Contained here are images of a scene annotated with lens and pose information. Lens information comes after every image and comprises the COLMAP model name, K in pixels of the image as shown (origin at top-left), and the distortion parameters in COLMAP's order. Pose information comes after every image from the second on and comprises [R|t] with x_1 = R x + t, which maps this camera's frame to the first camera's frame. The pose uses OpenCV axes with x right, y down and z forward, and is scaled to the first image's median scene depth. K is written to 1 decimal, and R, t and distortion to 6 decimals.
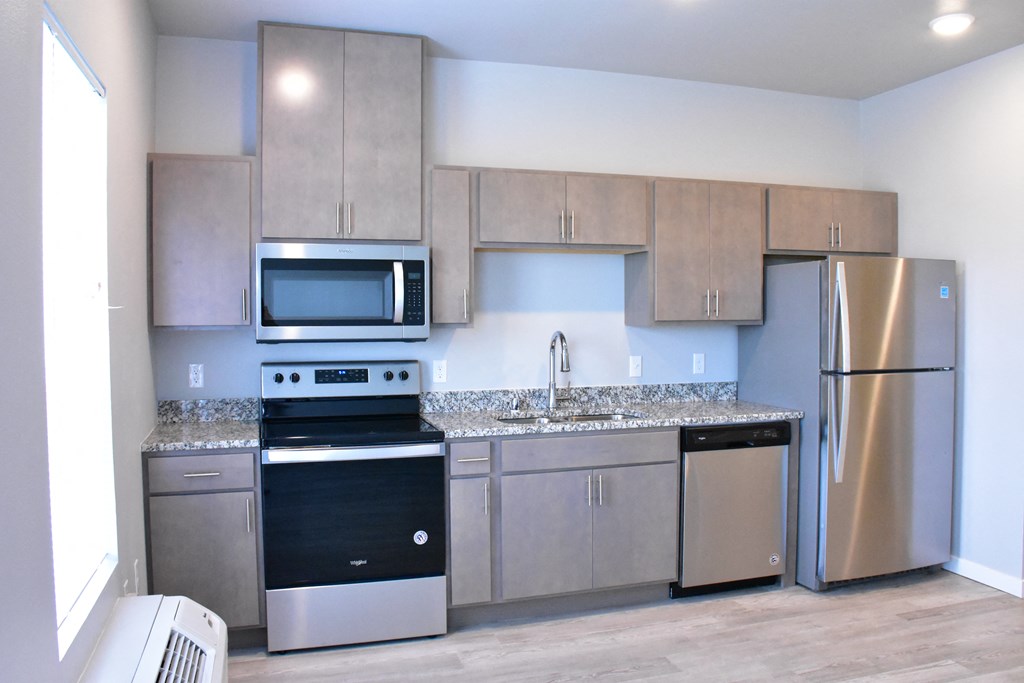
lens RADIAL K [[795.8, 0, 512.0], [0, 795.8, 341.5], [0, 0, 1]] dist [-0.103285, 0.003740]
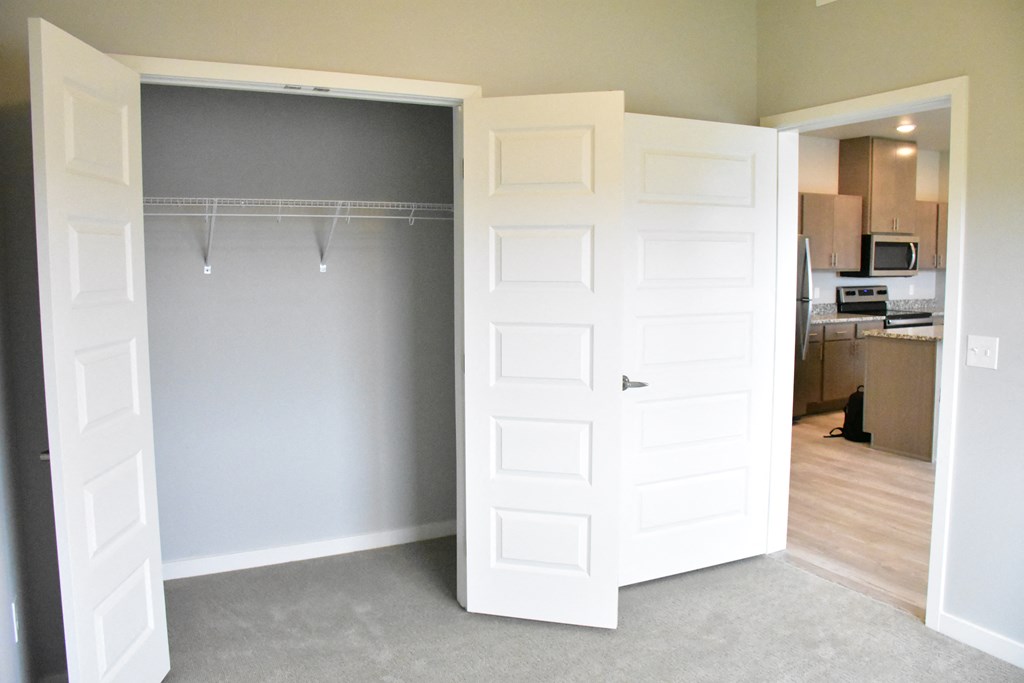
lens RADIAL K [[795.8, 0, 512.0], [0, 795.8, 341.5], [0, 0, 1]] dist [-0.103285, 0.003740]
pose [[0.987205, -0.025522, 0.157402, -1.548864], [0.015745, 0.997886, 0.063048, 0.027103], [-0.158678, -0.059763, 0.985520, -1.020515]]
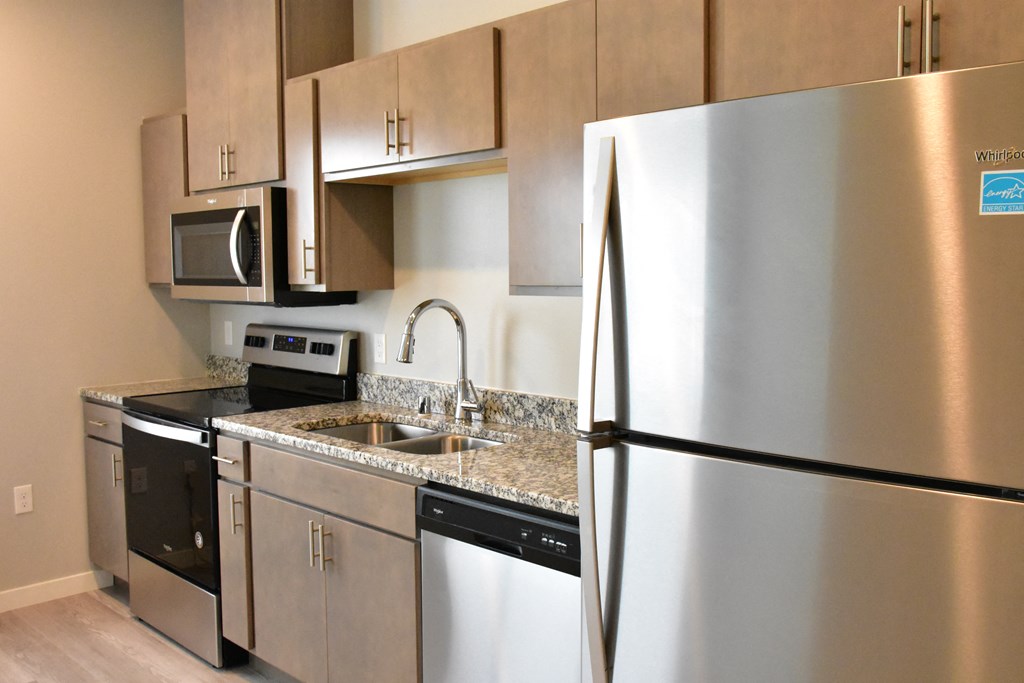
lens RADIAL K [[967.6, 0, 512.0], [0, 967.6, 341.5], [0, 0, 1]] dist [-0.001784, 0.005989]
pose [[0.433389, 0.070547, -0.898442, 0.831980], [-0.023319, 0.997475, 0.067075, -0.034878], [0.900905, -0.008119, 0.433940, 0.759011]]
